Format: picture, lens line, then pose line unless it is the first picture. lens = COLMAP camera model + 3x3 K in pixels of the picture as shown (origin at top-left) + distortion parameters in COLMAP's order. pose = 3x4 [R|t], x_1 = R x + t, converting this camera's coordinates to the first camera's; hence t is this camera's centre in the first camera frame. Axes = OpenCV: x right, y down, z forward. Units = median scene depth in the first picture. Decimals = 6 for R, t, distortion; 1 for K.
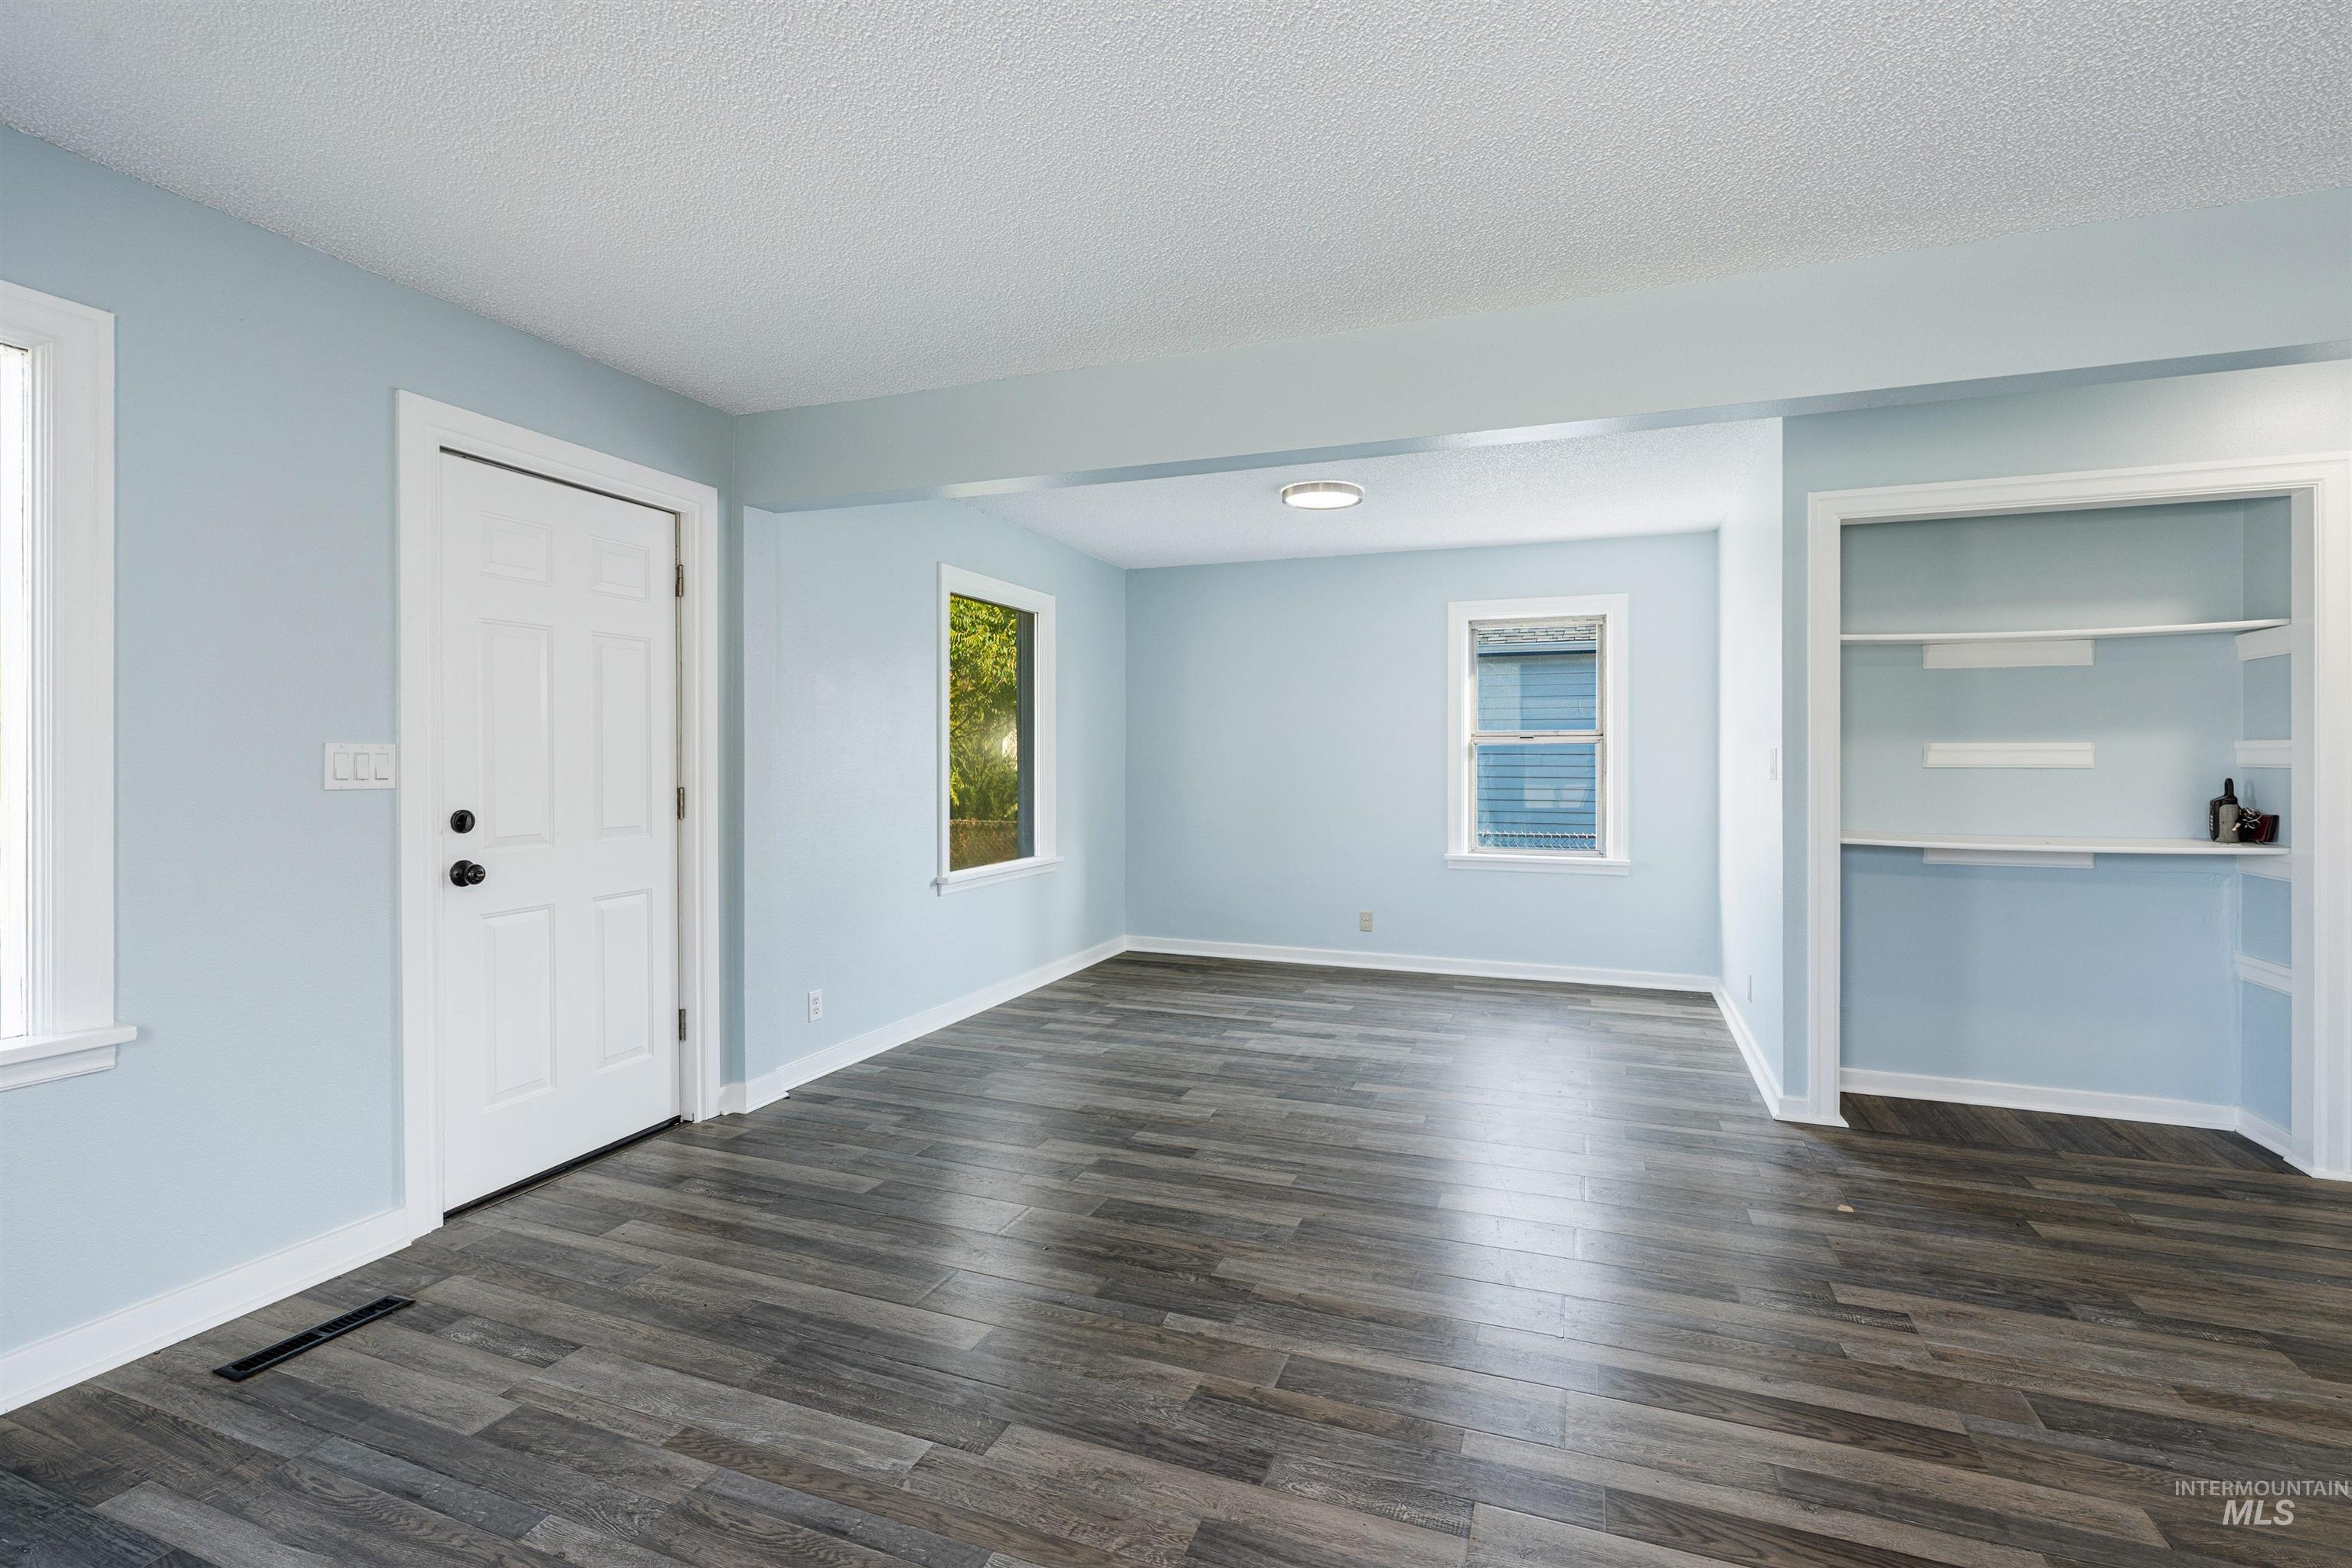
lens RADIAL K [[1063.0, 0, 1182.3], [0, 1063.0, 763.0], [0, 0, 1]] dist [-0.000182, 0.000045]
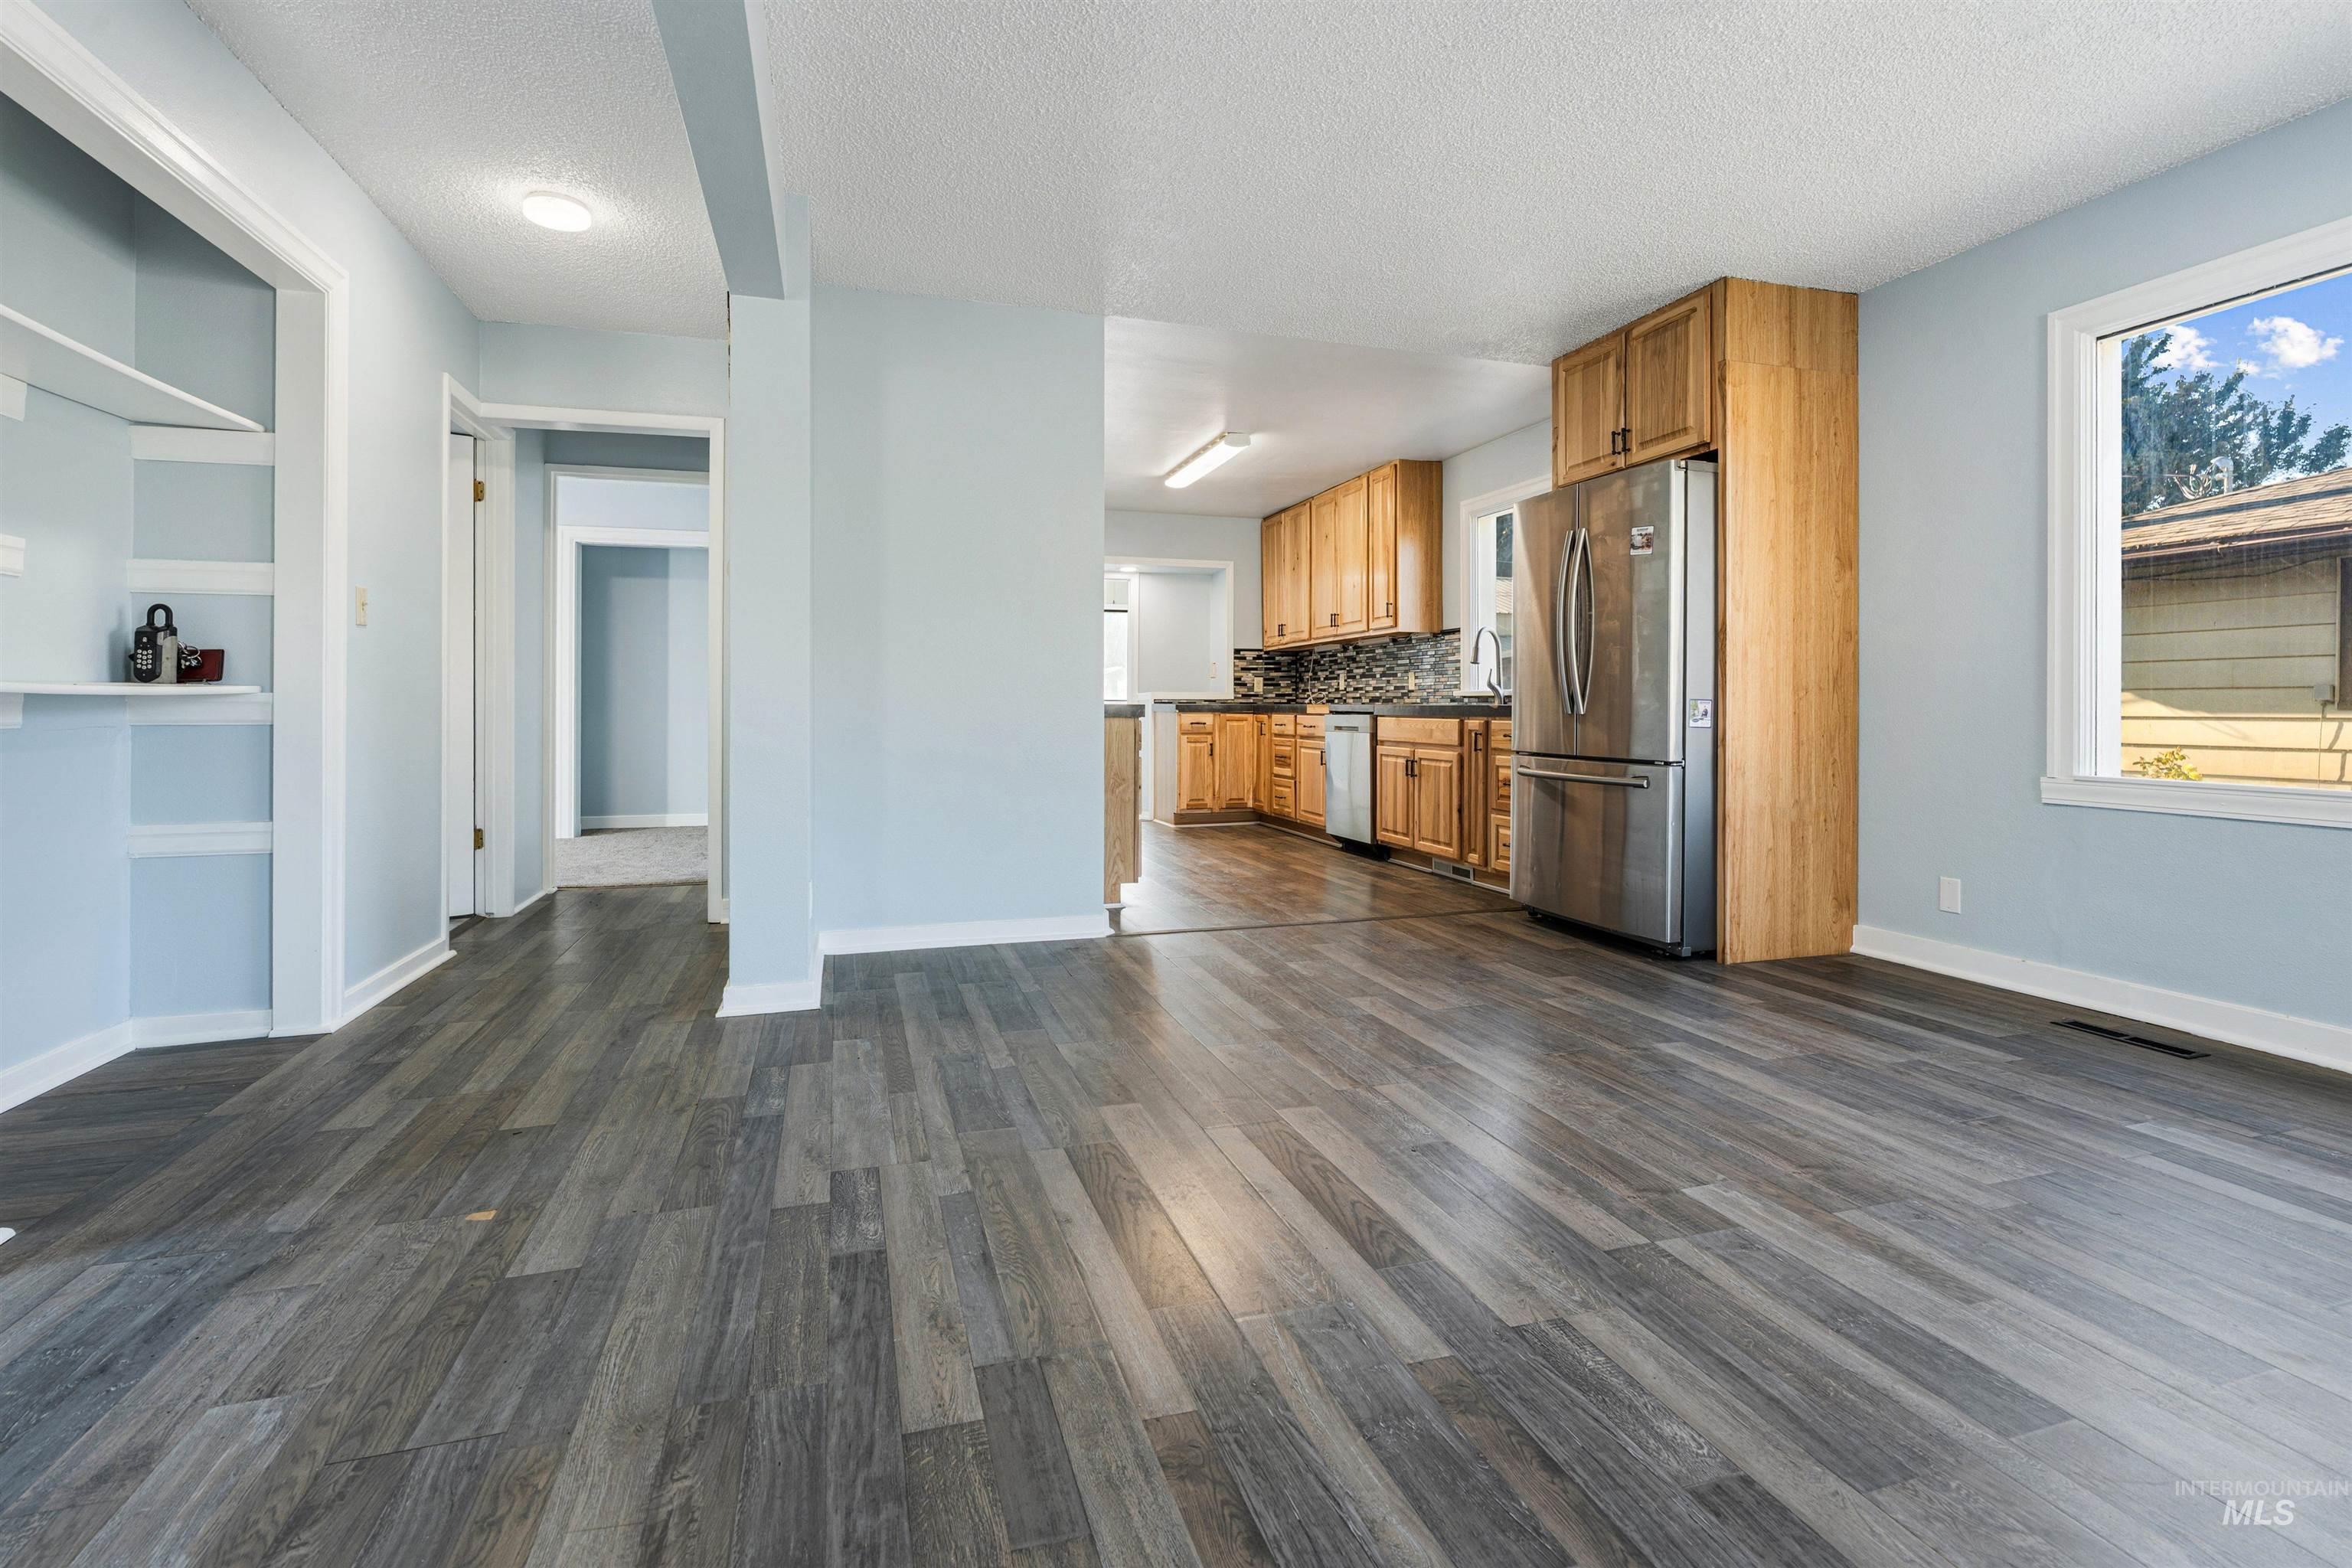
lens RADIAL K [[1076.5, 0, 1184.9], [0, 1076.5, 729.4], [0, 0, 1]] dist [-0.004961, 0.000398]
pose [[-0.619884, -0.017200, 0.784505, -0.135824], [0.003690, 0.999685, 0.024833, 0.098591], [-0.784685, 0.018289, -0.619625, 0.967440]]
